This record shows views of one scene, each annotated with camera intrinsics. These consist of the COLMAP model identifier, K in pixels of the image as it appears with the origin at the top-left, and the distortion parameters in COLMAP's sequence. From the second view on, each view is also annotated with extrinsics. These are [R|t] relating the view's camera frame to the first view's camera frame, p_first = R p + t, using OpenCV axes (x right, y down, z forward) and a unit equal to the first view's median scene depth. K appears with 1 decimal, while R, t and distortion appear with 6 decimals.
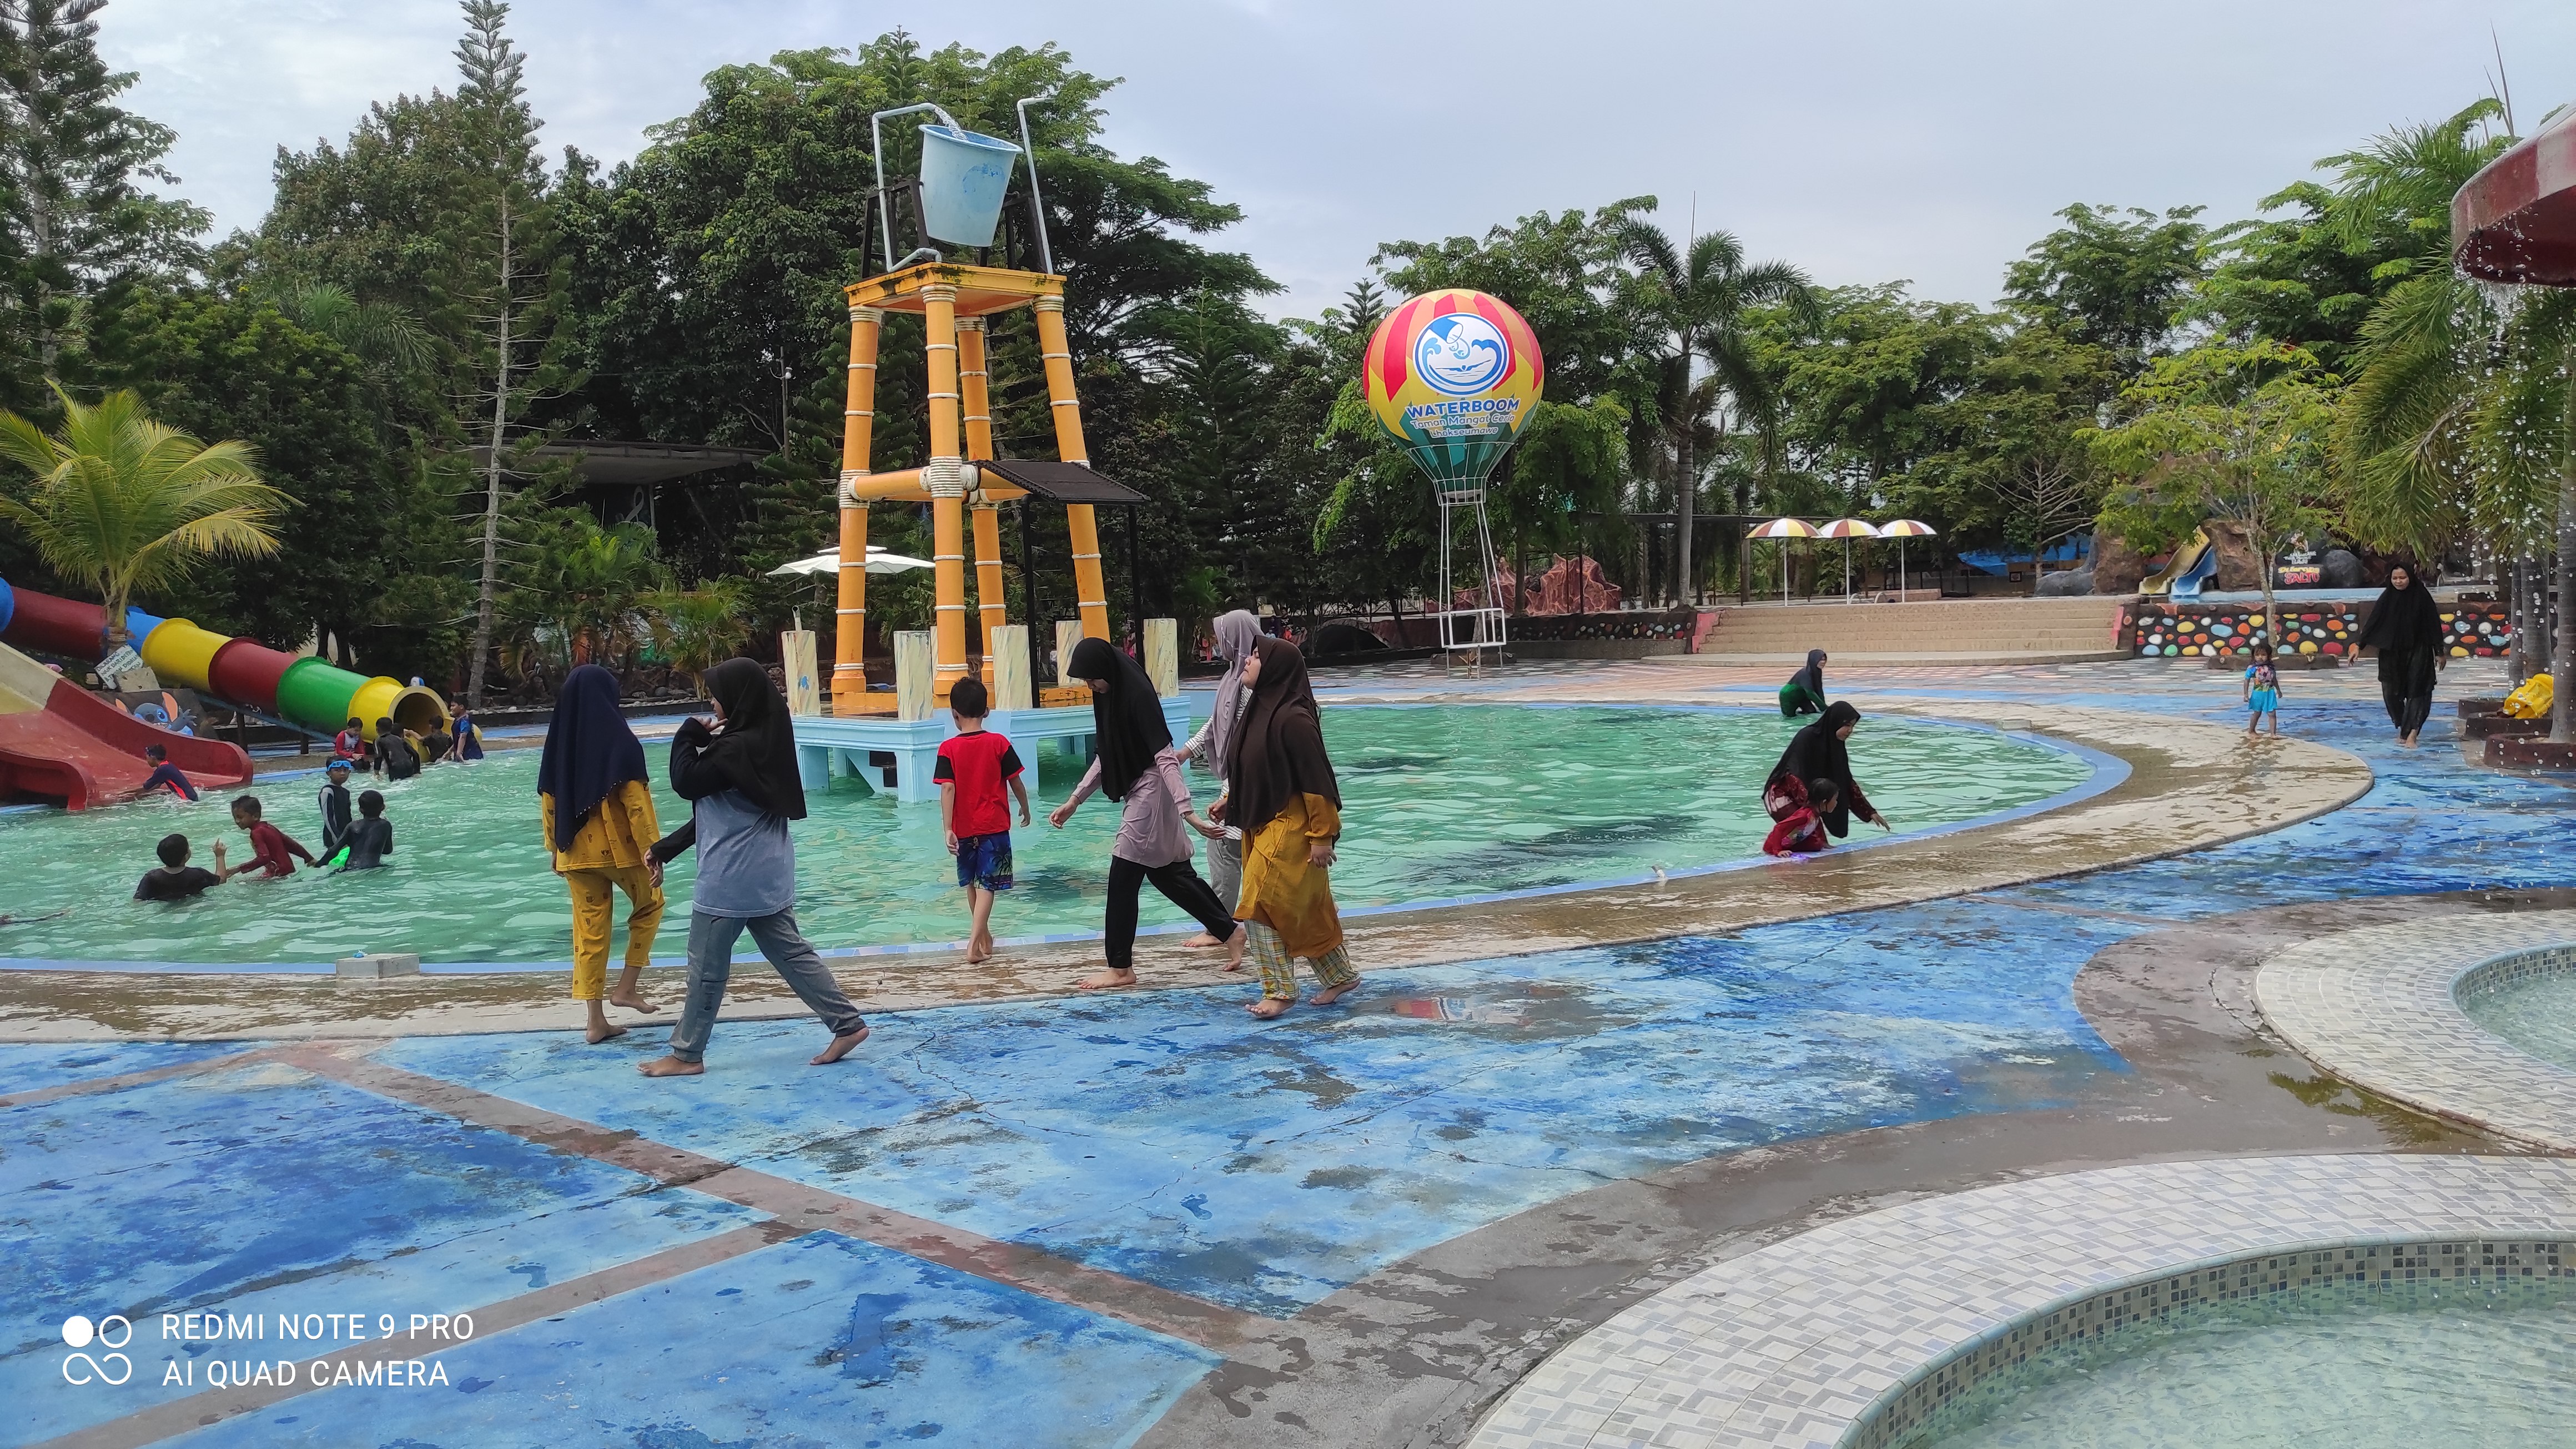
lens RADIAL K [[1900.5, 0, 1288.0], [0, 1900.5, 724.5], [0, 0, 1]] dist [0.056696, -0.061591]
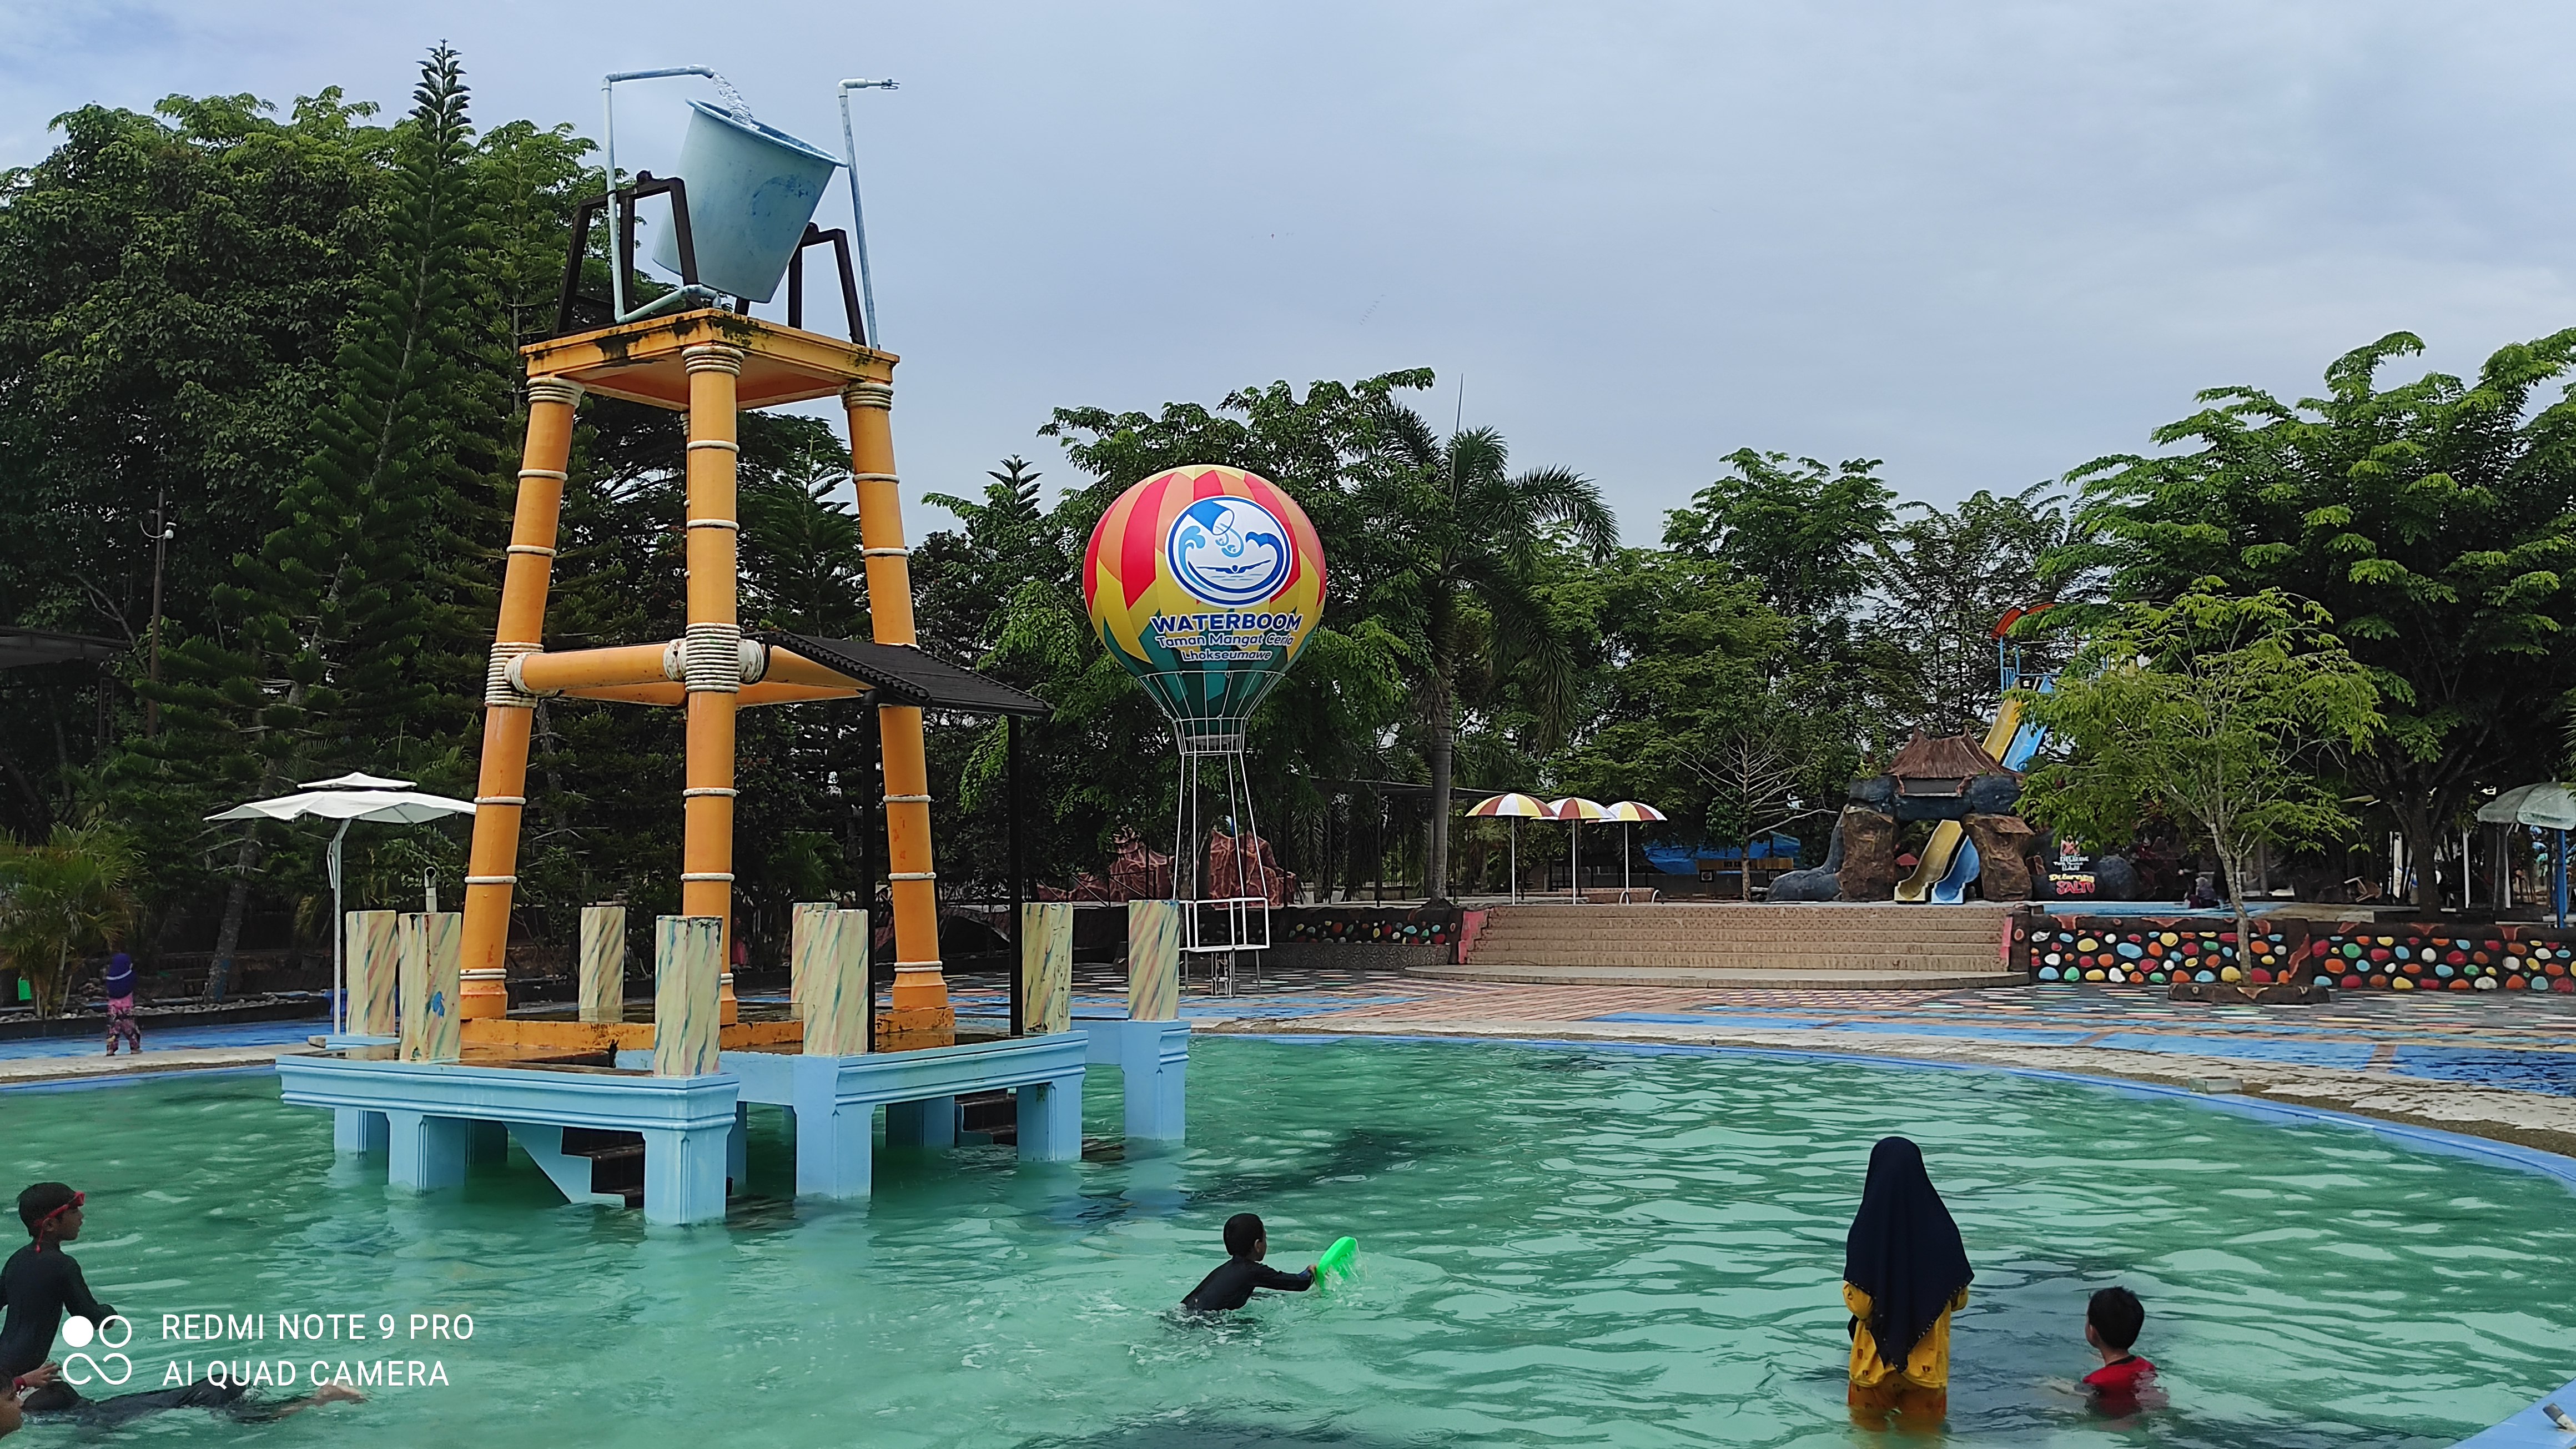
lens RADIAL K [[2324.9, 0, 1293.4], [0, 2324.9, 691.3], [0, 0, 1]] dist [0.089503, -0.166064]
pose [[0.969201, 0.045399, 0.242052, -0.092048], [-0.008823, 0.988632, -0.150099, -0.005786], [-0.246114, 0.143340, 0.958583, 0.131196]]
